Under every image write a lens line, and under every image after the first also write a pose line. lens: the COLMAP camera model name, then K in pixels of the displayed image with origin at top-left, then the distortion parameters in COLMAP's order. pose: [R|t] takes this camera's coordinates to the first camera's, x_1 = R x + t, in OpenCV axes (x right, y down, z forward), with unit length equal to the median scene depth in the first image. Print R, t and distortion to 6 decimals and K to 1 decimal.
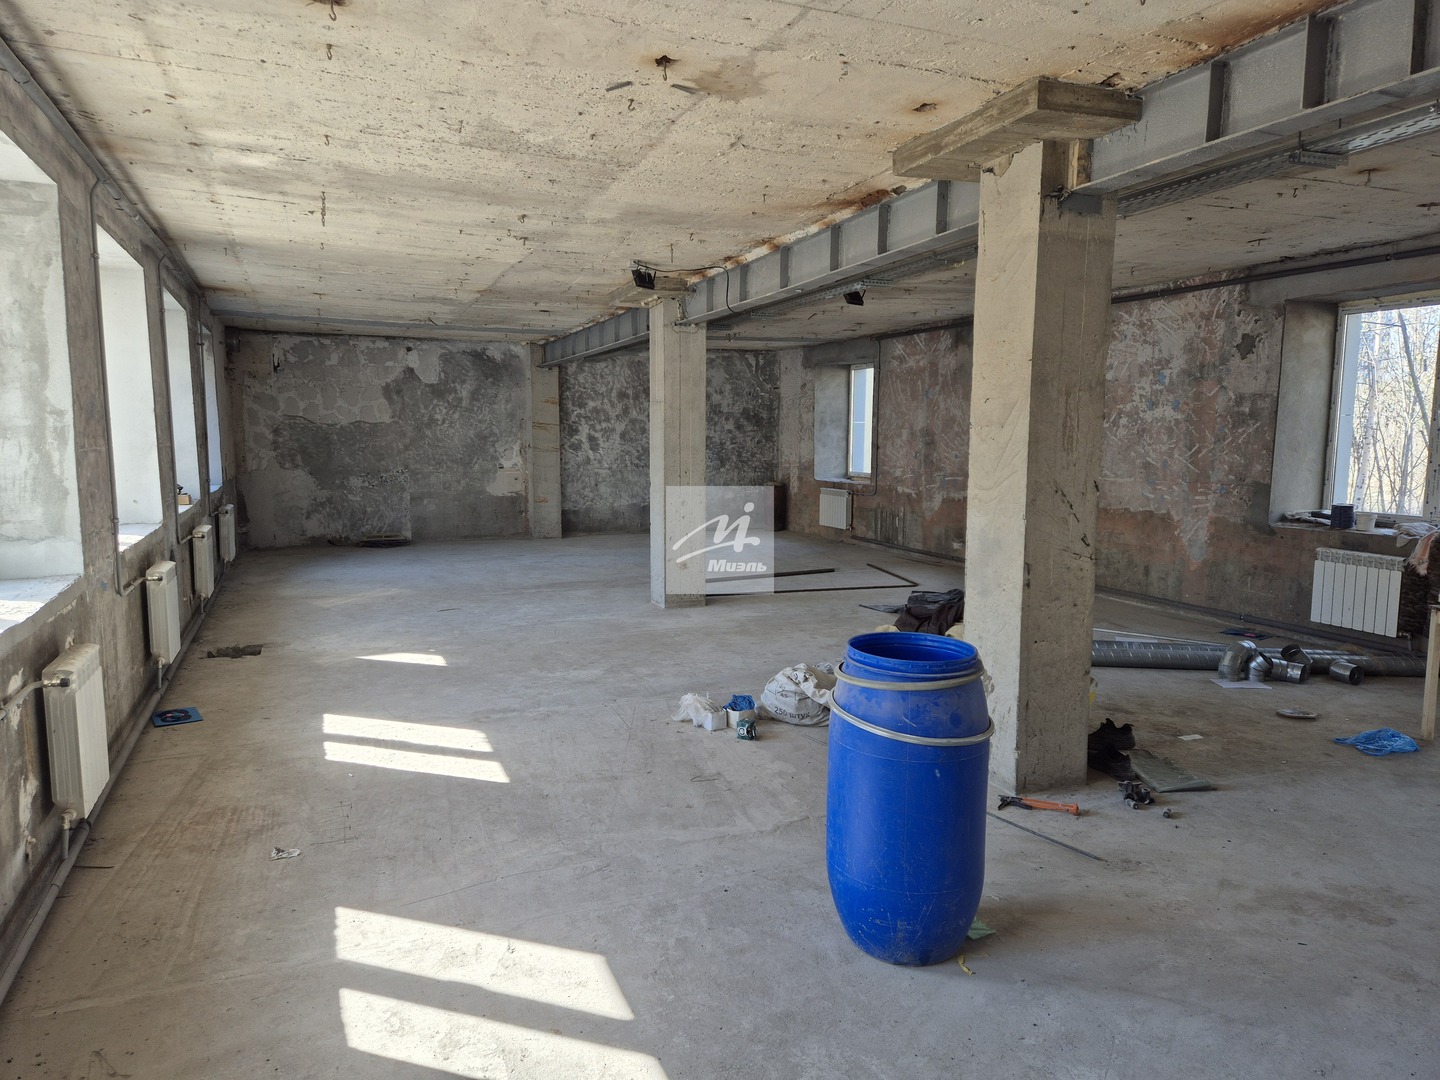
lens RADIAL K [[949.8, 0, 719.8], [0, 949.8, 544.6], [0, 0, 1]] dist [-0.055651, -0.002305]
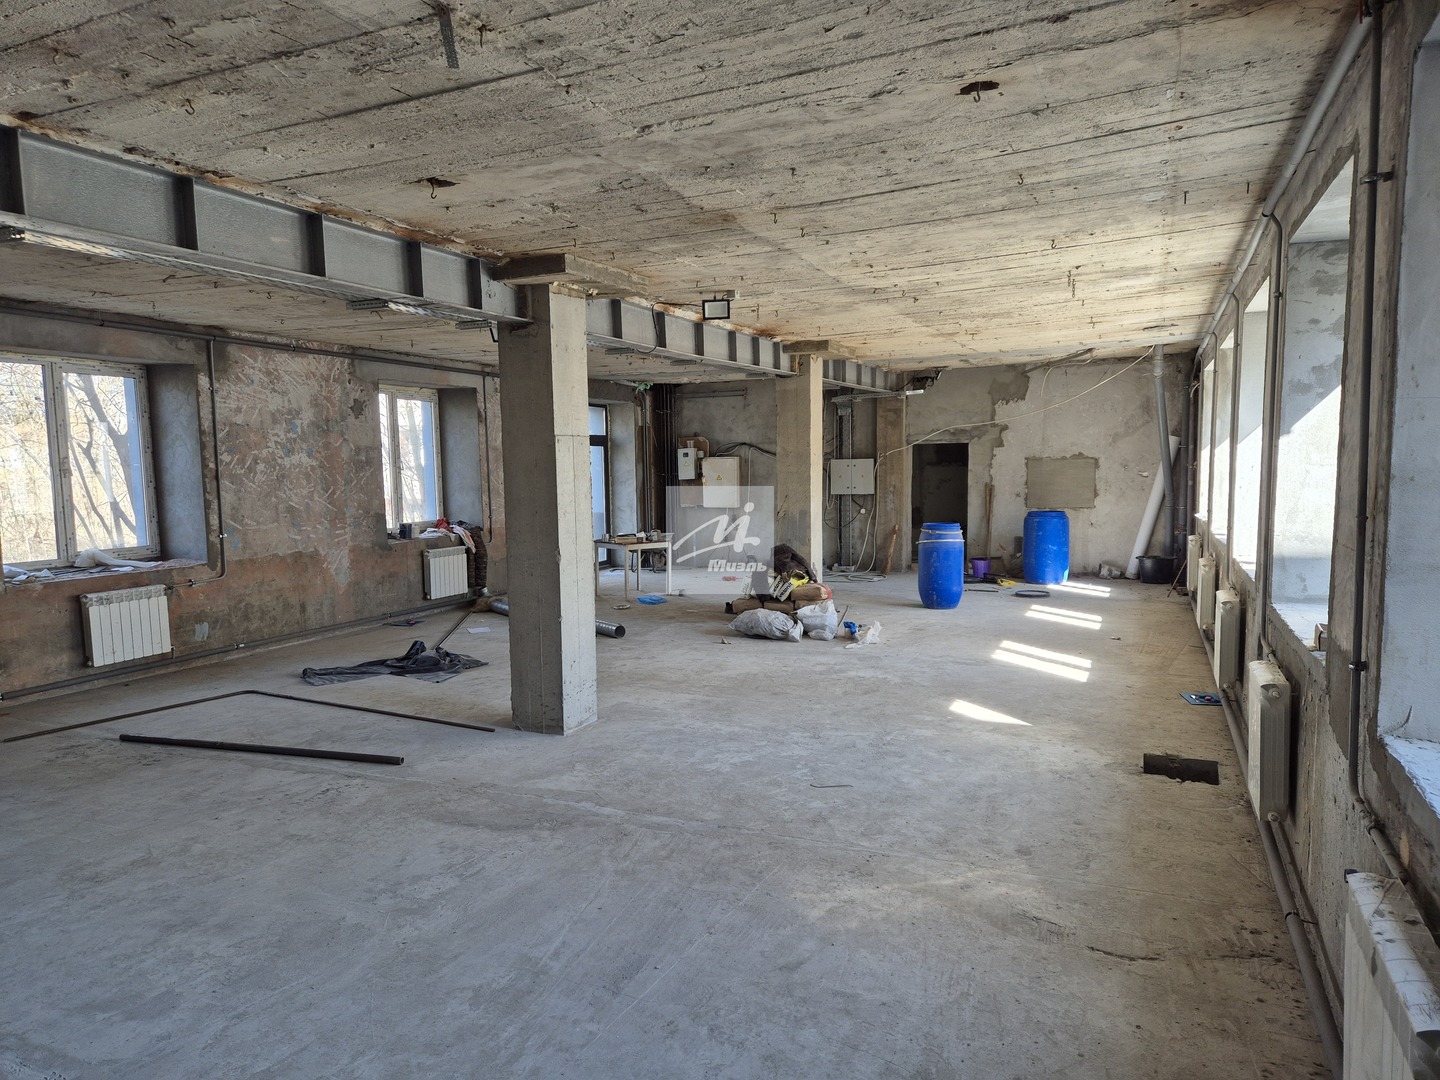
lens RADIAL K [[949.8, 0, 718.8], [0, 949.8, 545.6], [0, 0, 1]] dist [-0.055651, -0.002305]
pose [[-0.717834, -0.050479, 0.694382, -0.635482], [0.090978, 0.982015, 0.165440, -0.179876], [-0.690244, 0.181932, -0.700331, 1.454829]]
